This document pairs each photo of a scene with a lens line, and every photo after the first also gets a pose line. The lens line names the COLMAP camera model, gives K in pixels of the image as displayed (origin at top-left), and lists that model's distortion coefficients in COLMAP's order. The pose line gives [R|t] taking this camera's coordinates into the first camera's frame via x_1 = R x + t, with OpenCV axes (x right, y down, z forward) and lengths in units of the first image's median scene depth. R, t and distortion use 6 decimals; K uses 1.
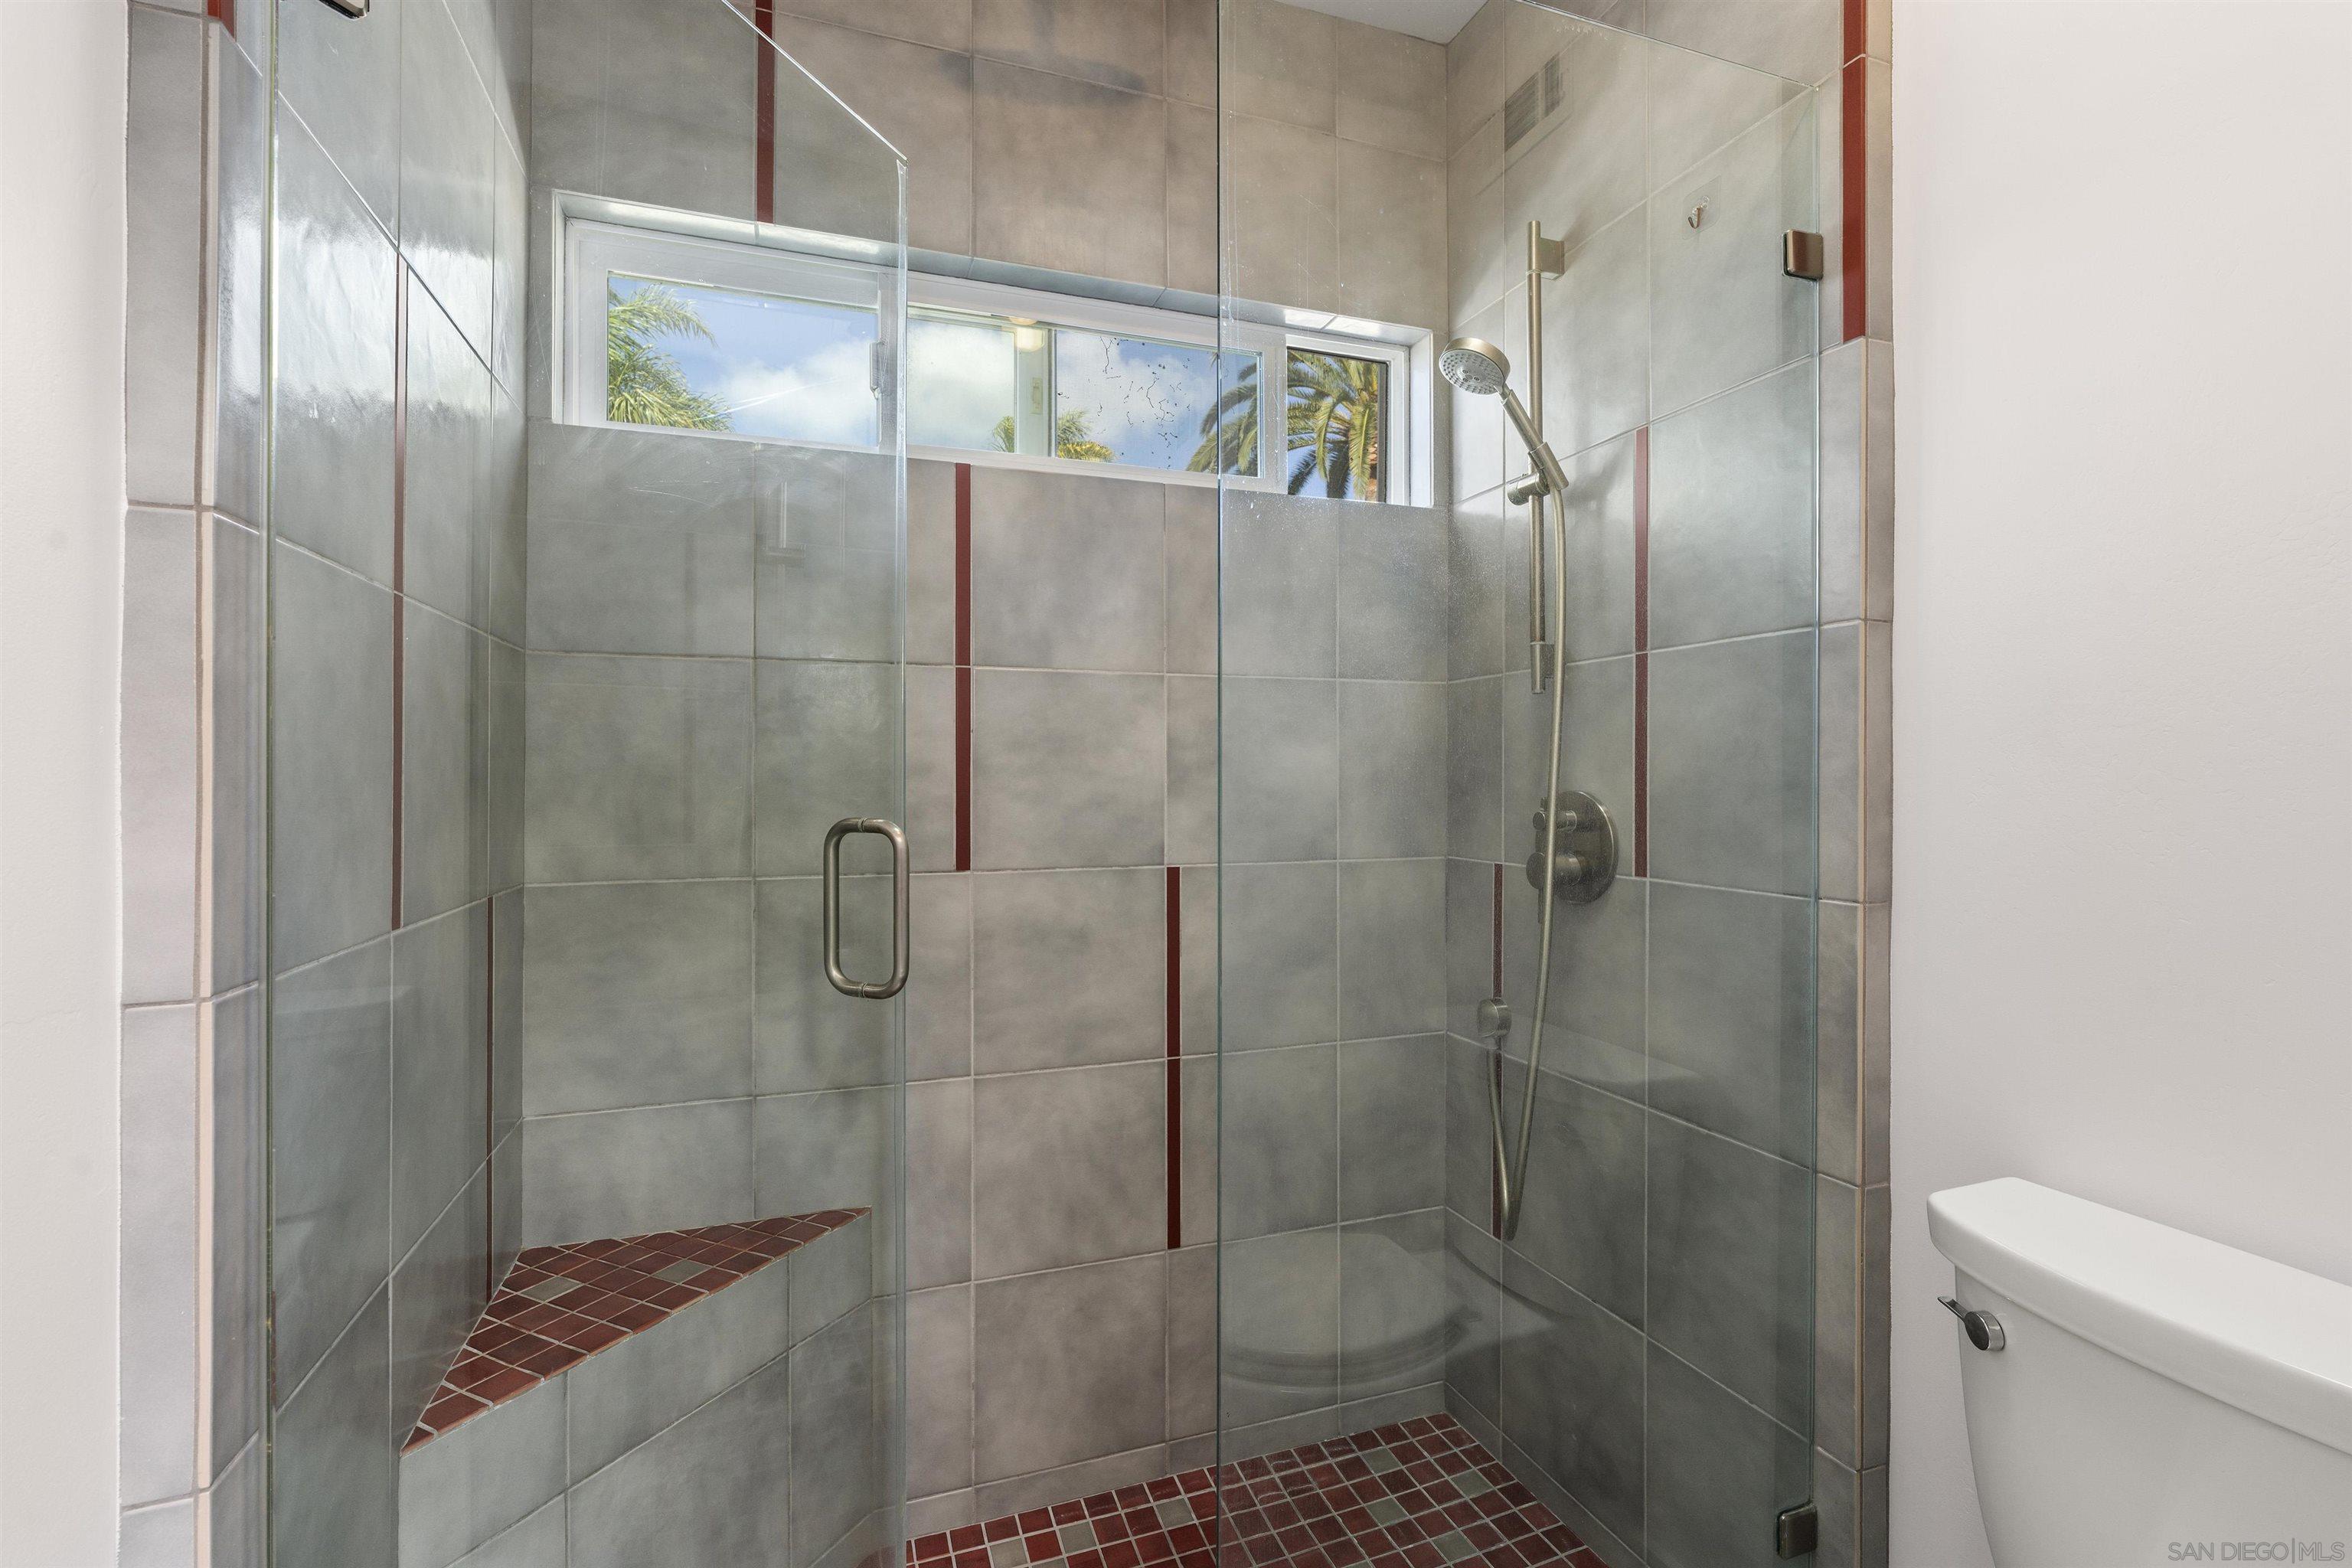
lens RADIAL K [[1068.8, 0, 1168.7], [0, 1068.8, 749.5], [0, 0, 1]] dist [-0.003029, -0.000312]
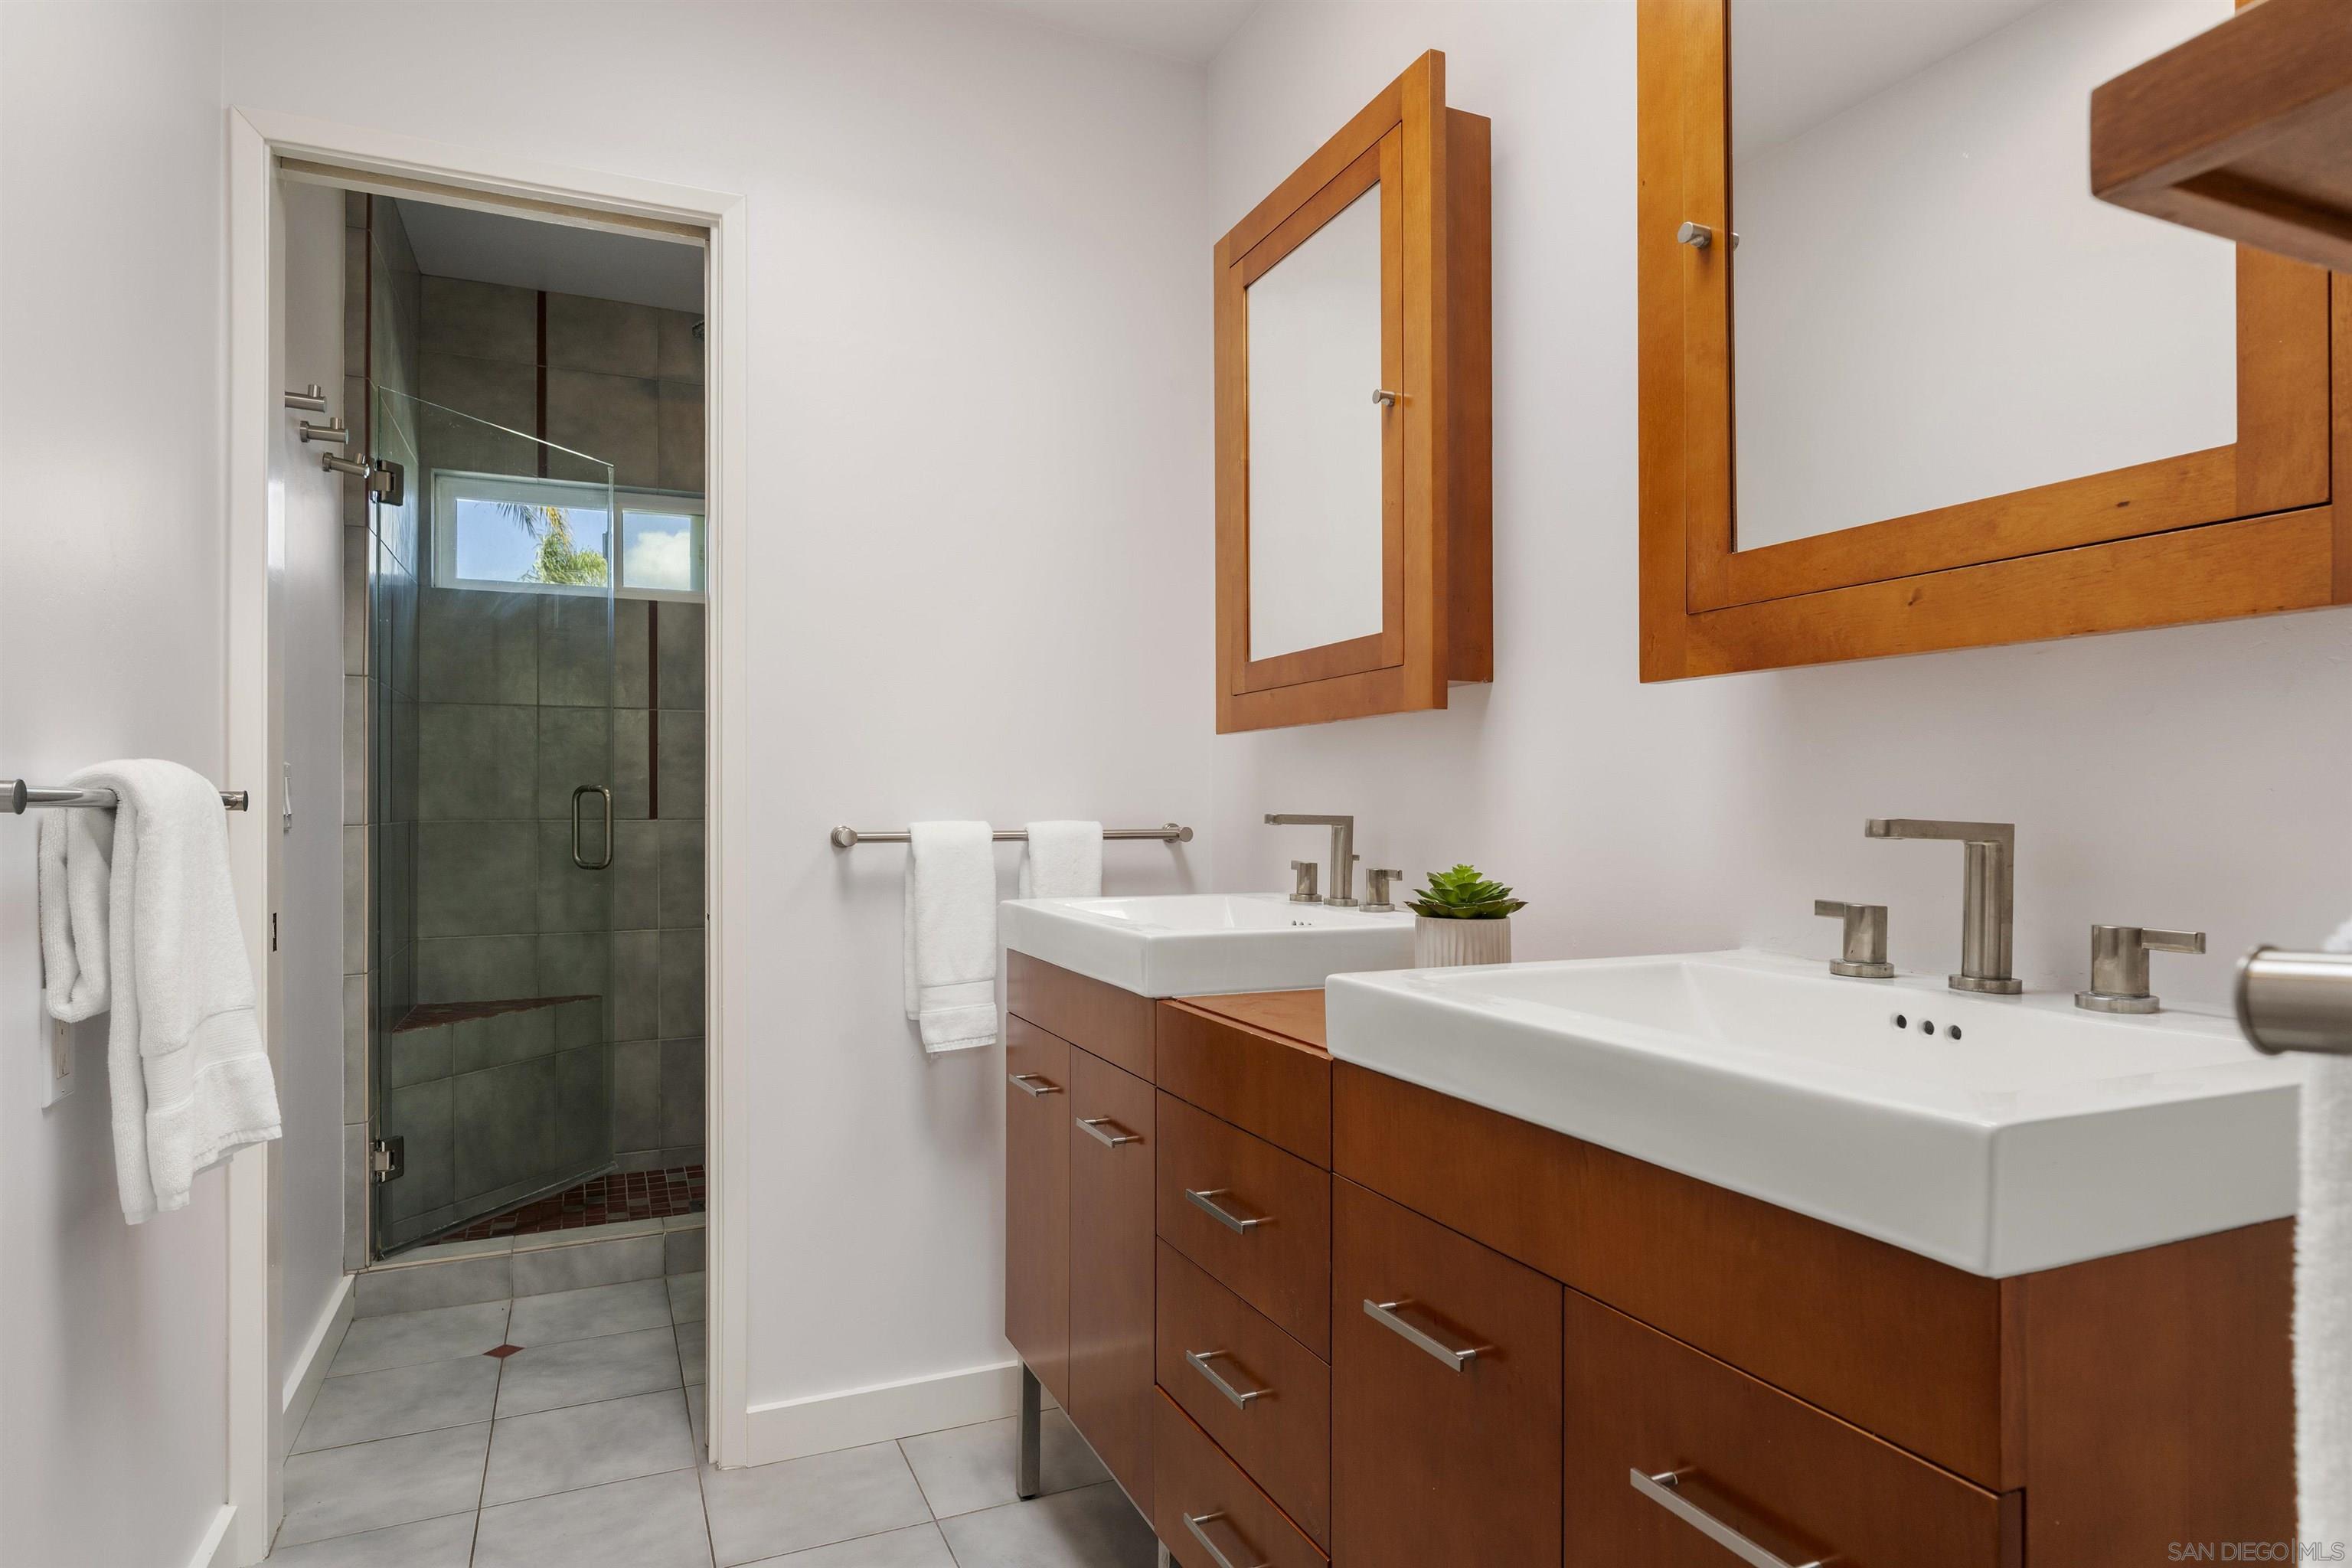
lens RADIAL K [[1324.6, 0, 1176.0], [0, 1324.6, 784.0], [0, 0, 1]] dist [-0.002187, 0.000121]
pose [[0.996522, 0.000648, 0.083323, 0.562234], [-0.001467, 0.999951, 0.009773, 0.029417], [-0.083313, -0.009862, 0.996475, -1.479298]]
